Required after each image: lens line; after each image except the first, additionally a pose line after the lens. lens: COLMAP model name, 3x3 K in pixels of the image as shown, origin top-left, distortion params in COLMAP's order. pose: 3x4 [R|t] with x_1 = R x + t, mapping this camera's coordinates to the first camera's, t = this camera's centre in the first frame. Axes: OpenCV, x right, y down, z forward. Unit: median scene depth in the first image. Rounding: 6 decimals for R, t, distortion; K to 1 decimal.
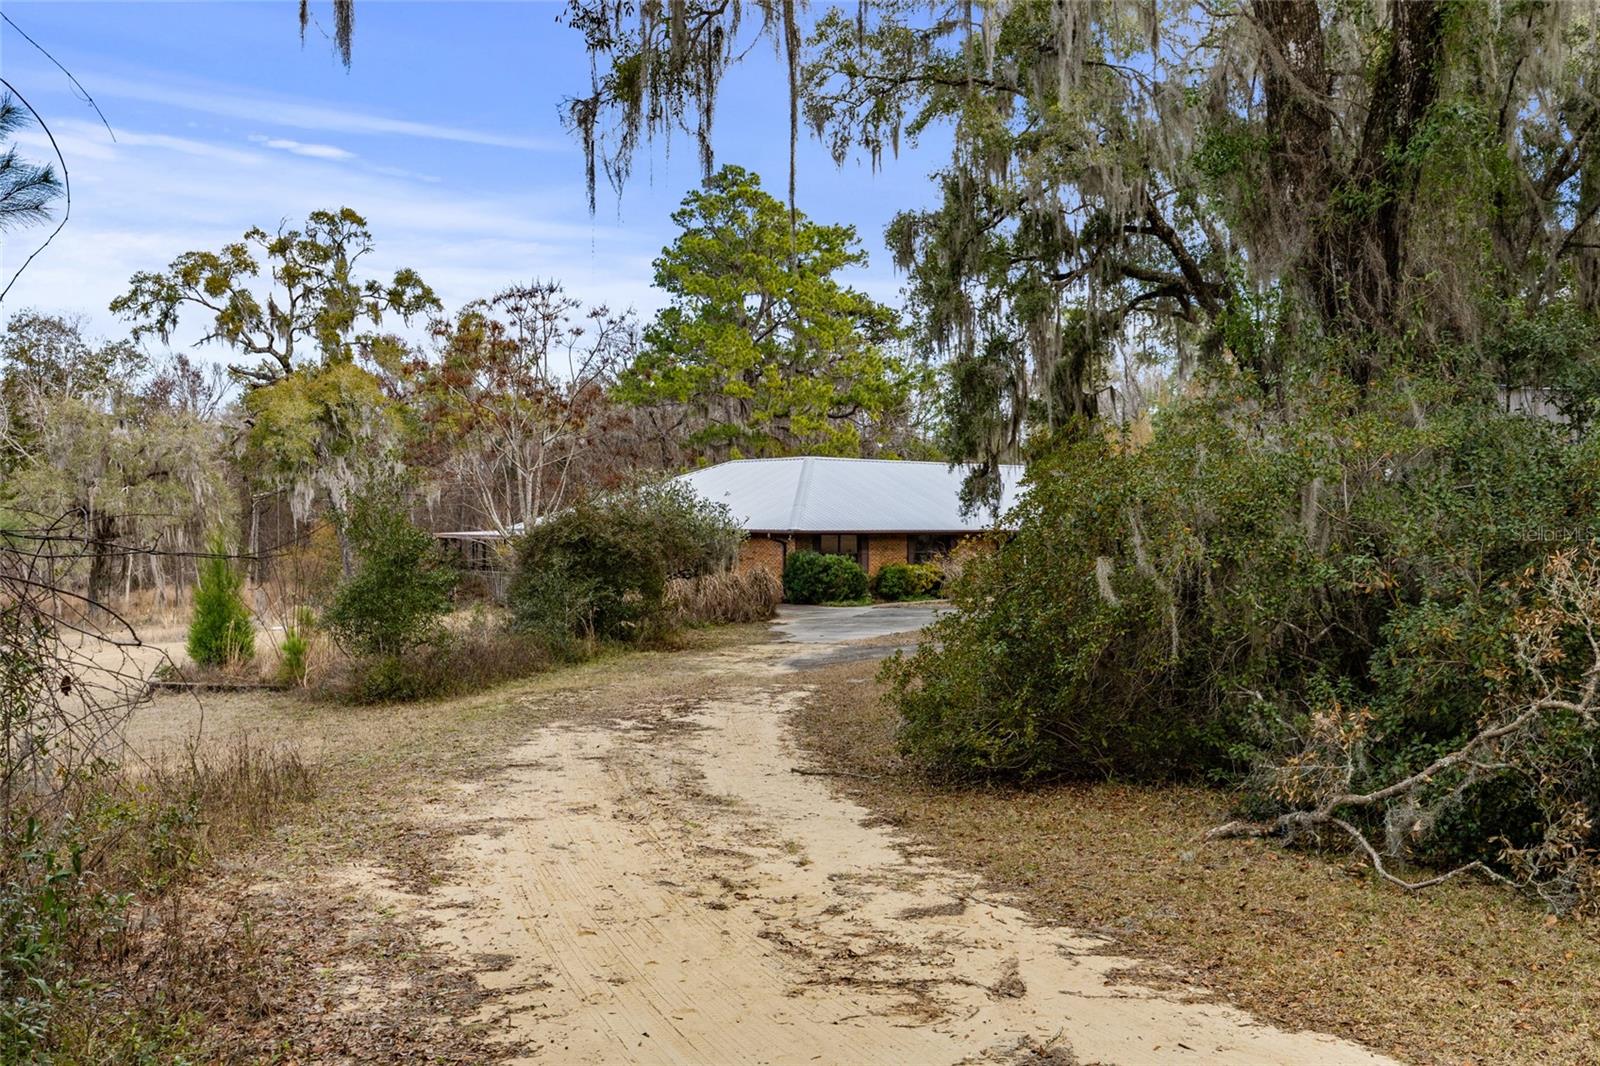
lens RADIAL K [[1612.4, 0, 799.3], [0, 1612.4, 533.2], [0, 0, 1]] dist [-0.001697, 0.000000]
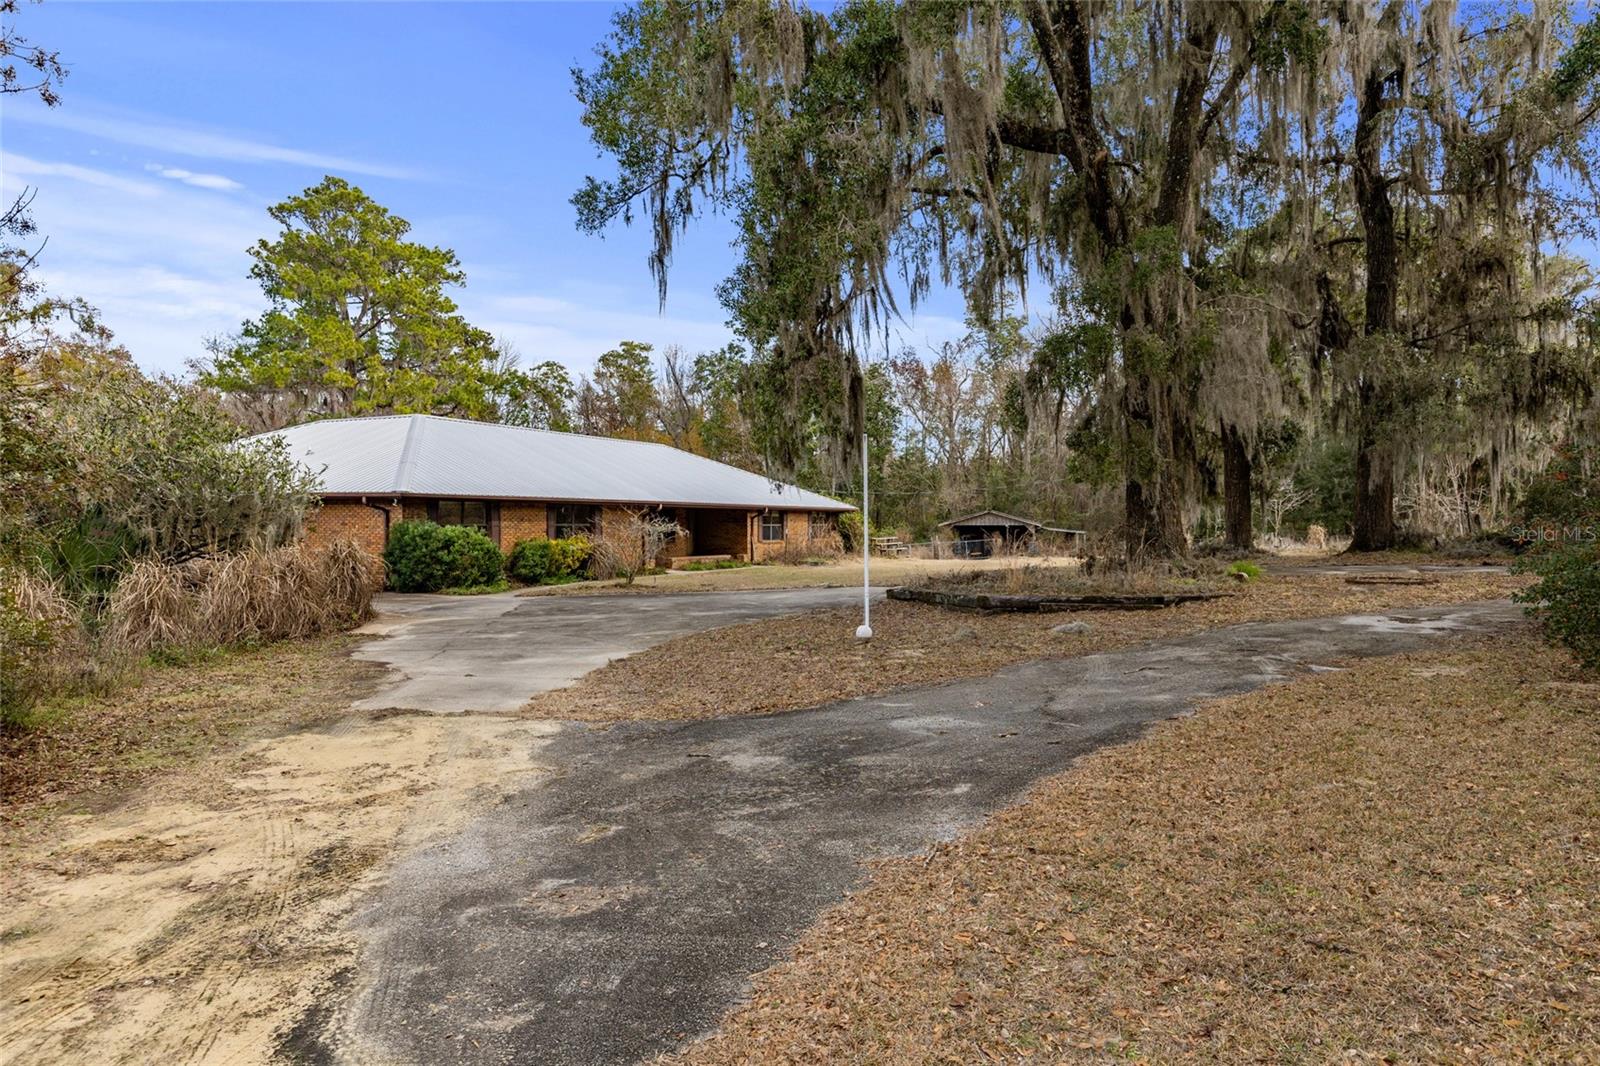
lens RADIAL K [[1036.0, 0, 802.8], [0, 1036.0, 523.1], [0, 0, 1]] dist [0.003558, 0.001177]
pose [[0.931961, -0.001630, 0.362554, -0.003652], [0.003253, 0.999987, -0.003867, 0.013835], [-0.362543, 0.004783, 0.931955, 0.467538]]
